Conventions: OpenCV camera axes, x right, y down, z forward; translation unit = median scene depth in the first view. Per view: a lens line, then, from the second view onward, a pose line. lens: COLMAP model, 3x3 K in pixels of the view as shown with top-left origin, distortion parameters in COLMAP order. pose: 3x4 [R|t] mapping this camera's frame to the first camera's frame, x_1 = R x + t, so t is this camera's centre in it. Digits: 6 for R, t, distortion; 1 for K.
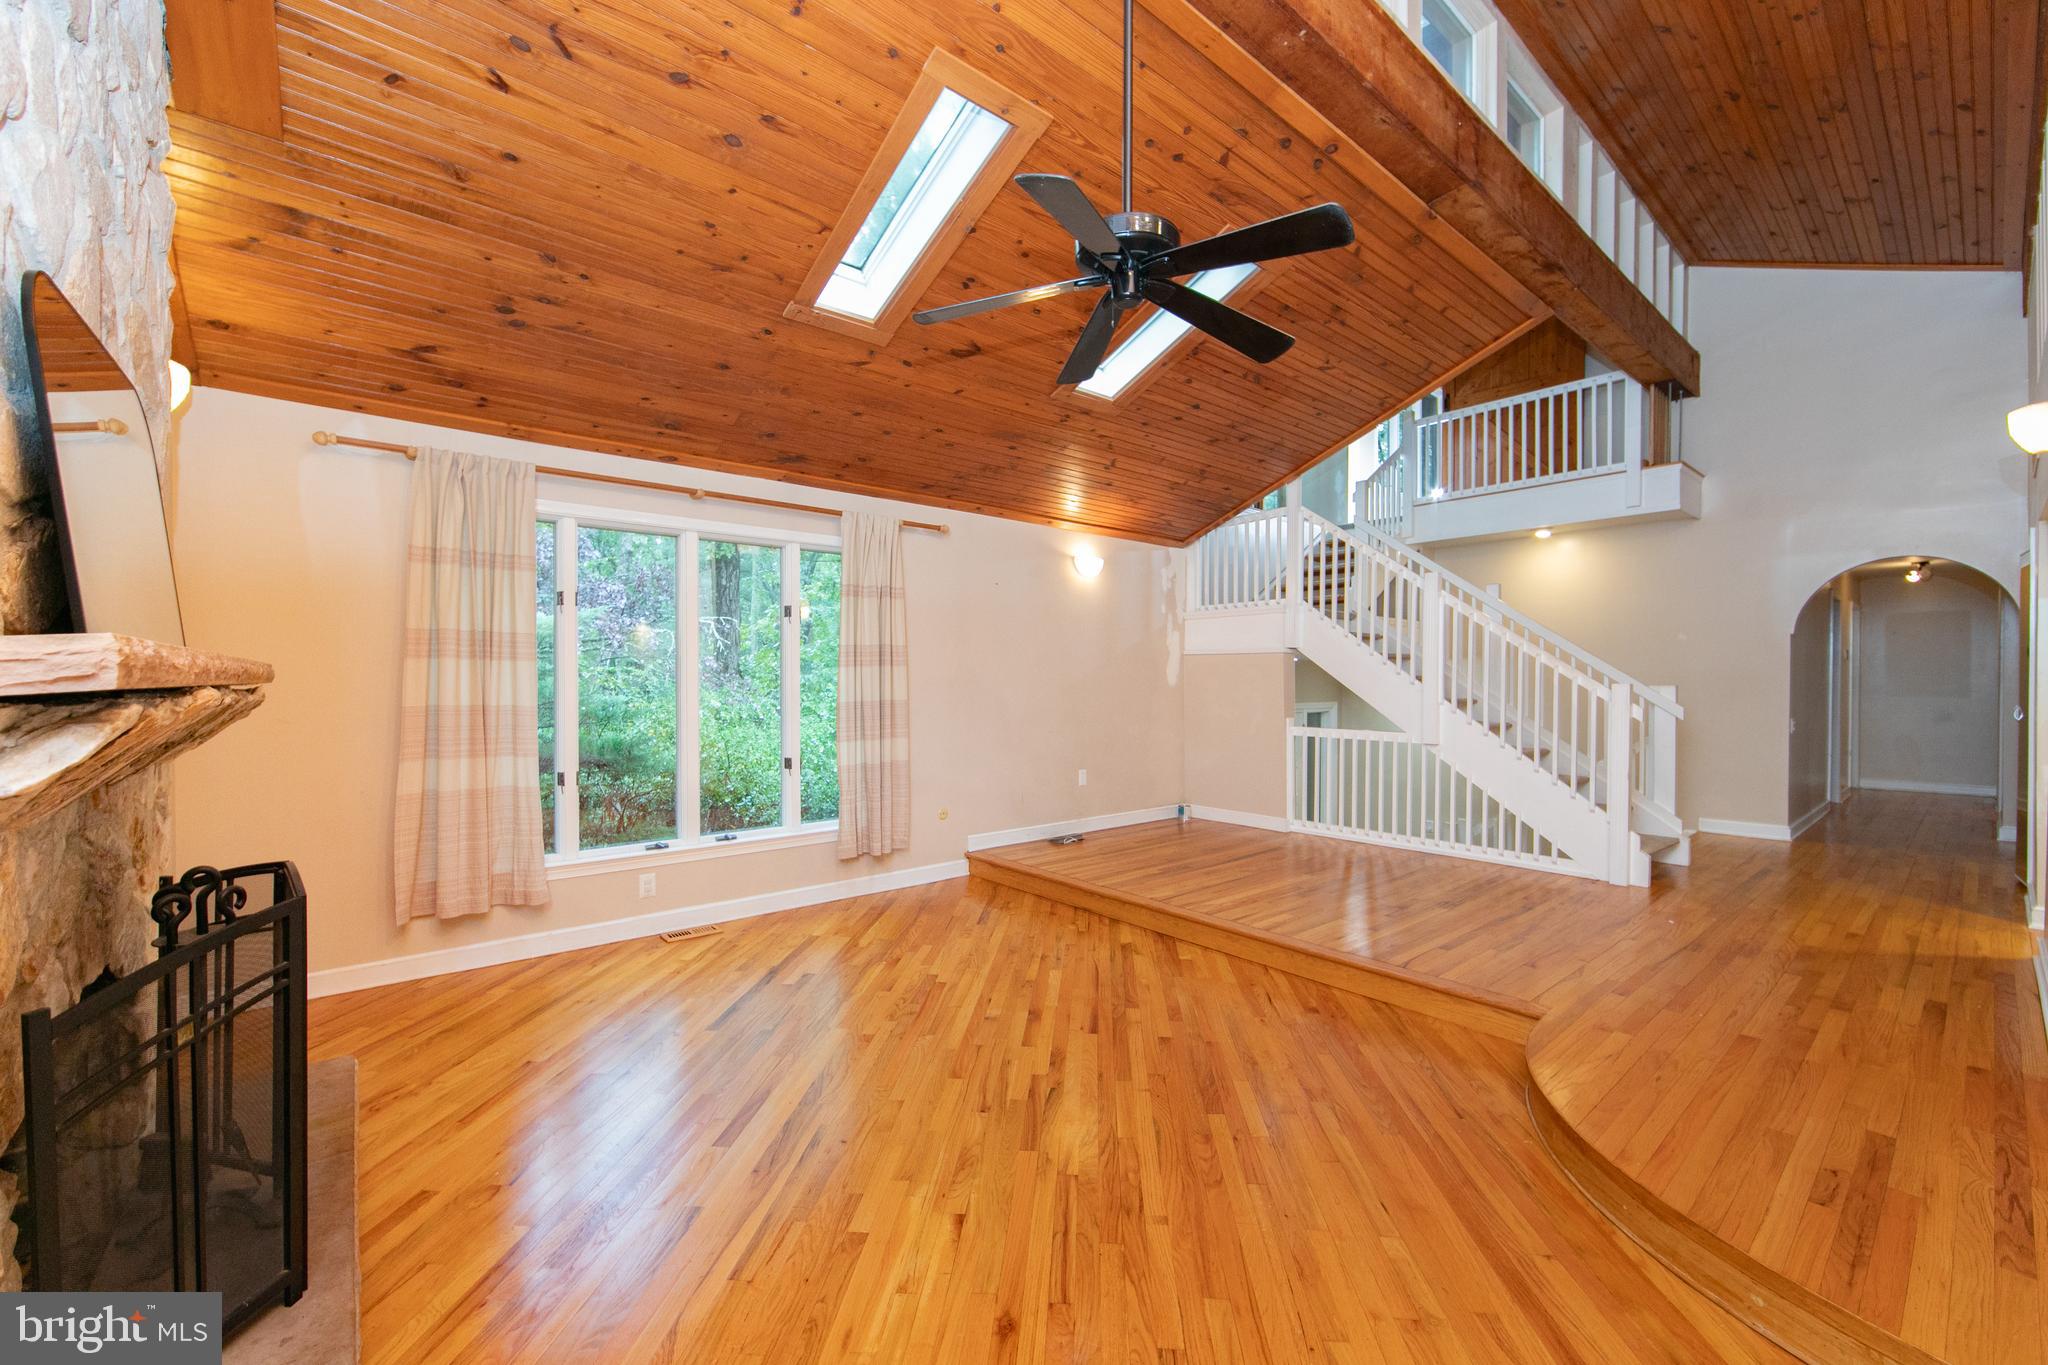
lens RADIAL K [[805.9, 0, 1011.4], [0, 805.9, 683.5], [0, 0, 1]] dist [-0.005359, -0.000344]
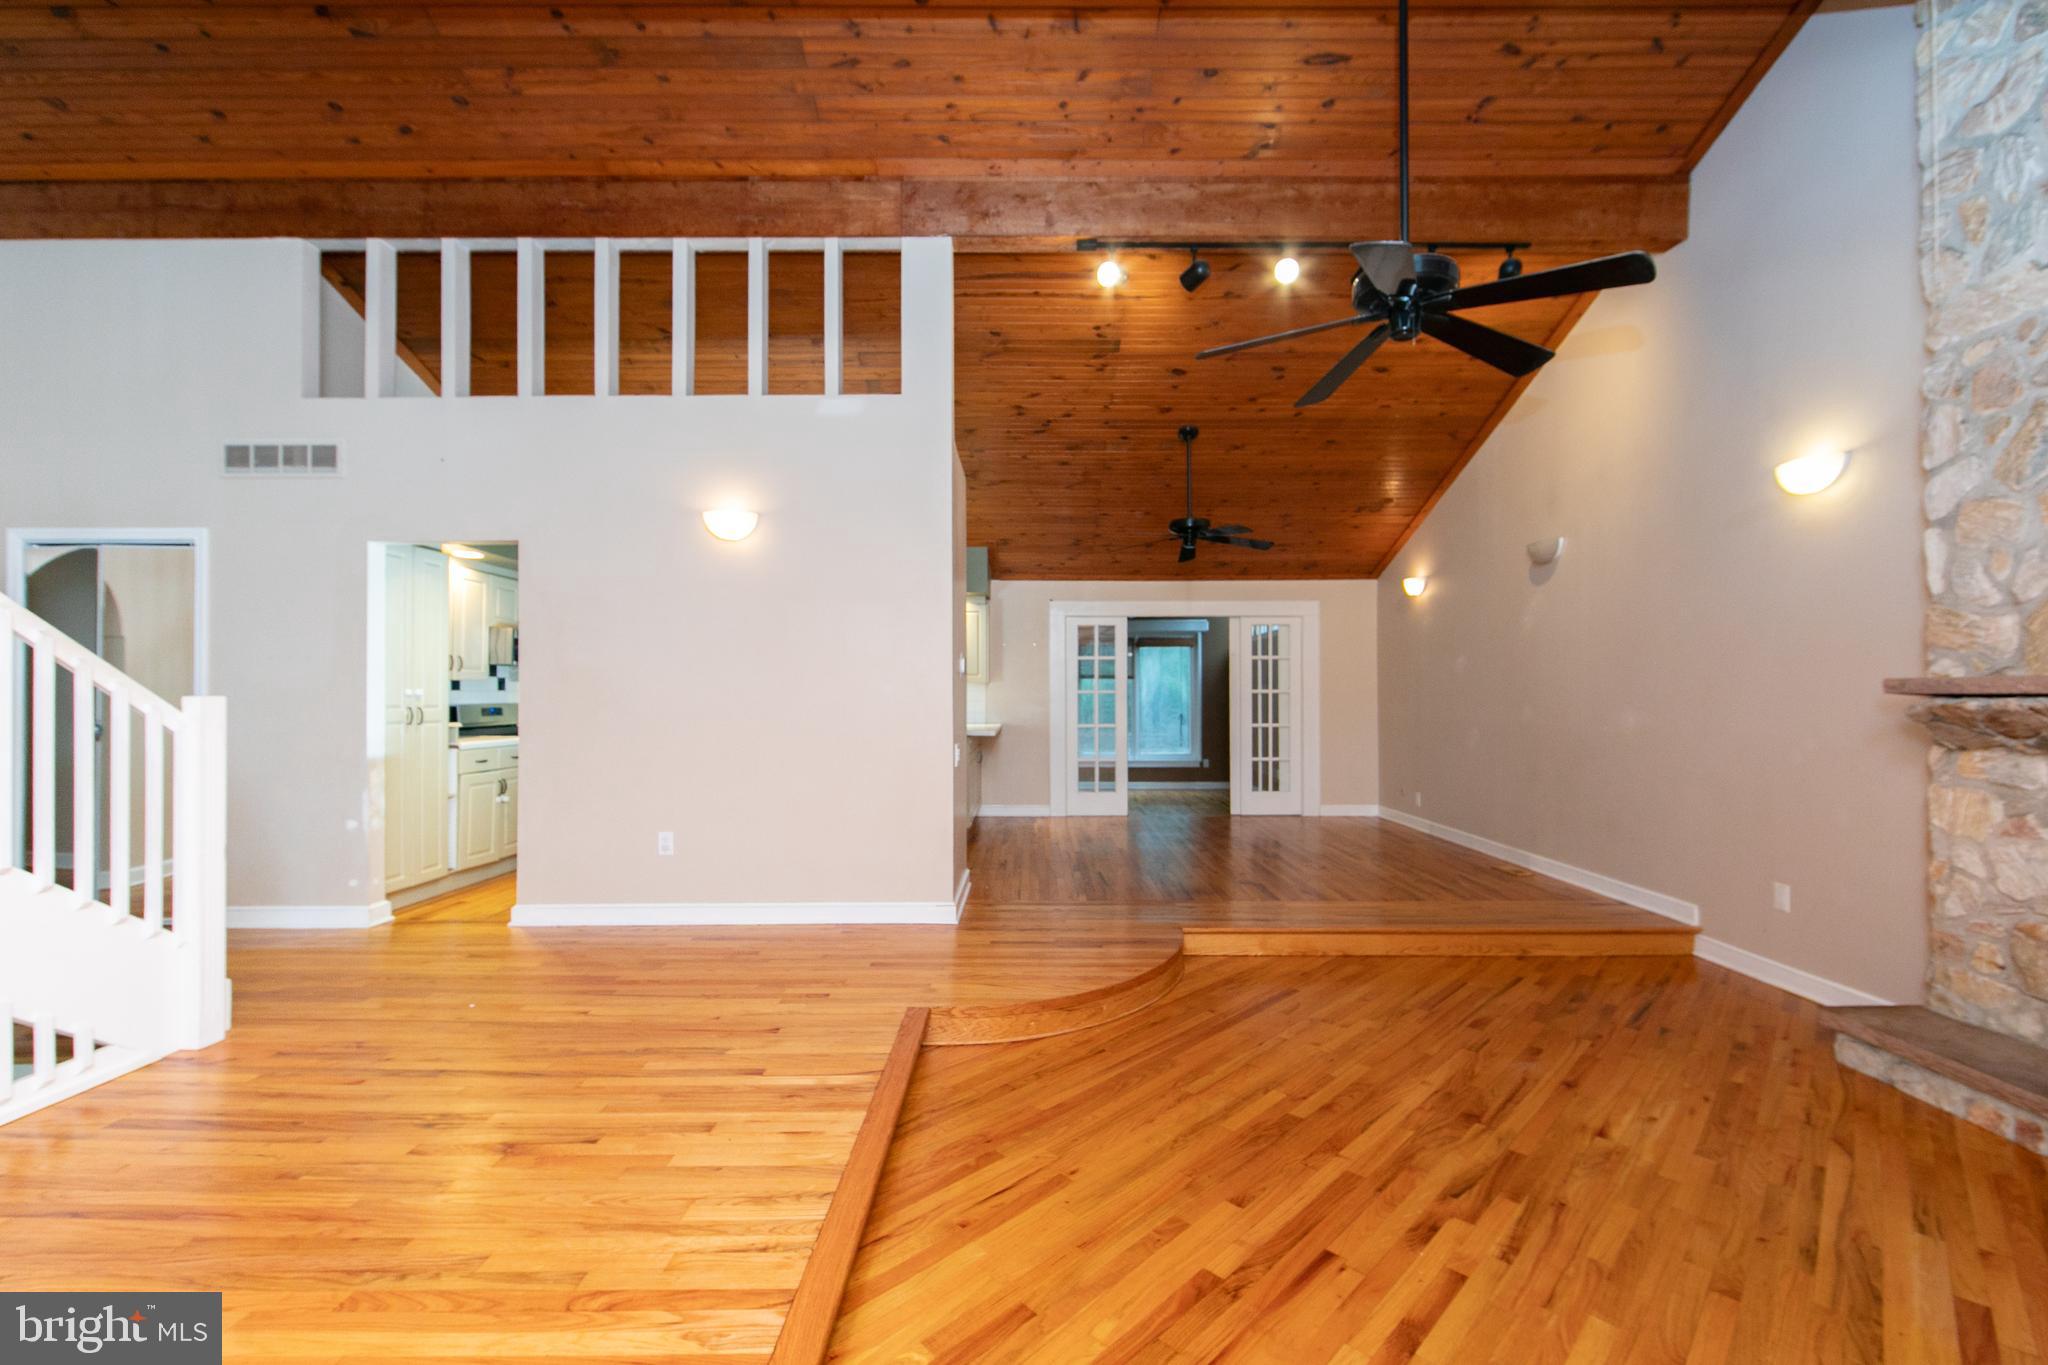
lens RADIAL K [[805.9, 0, 1036.8], [0, 805.9, 685.6], [0, 0, 1]] dist [-0.005359, -0.000344]
pose [[-0.762807, 0.002566, 0.646621, -0.146927], [0.001973, 0.999997, -0.001640, -0.013839], [-0.646623, 0.000025, -0.762809, 1.822608]]
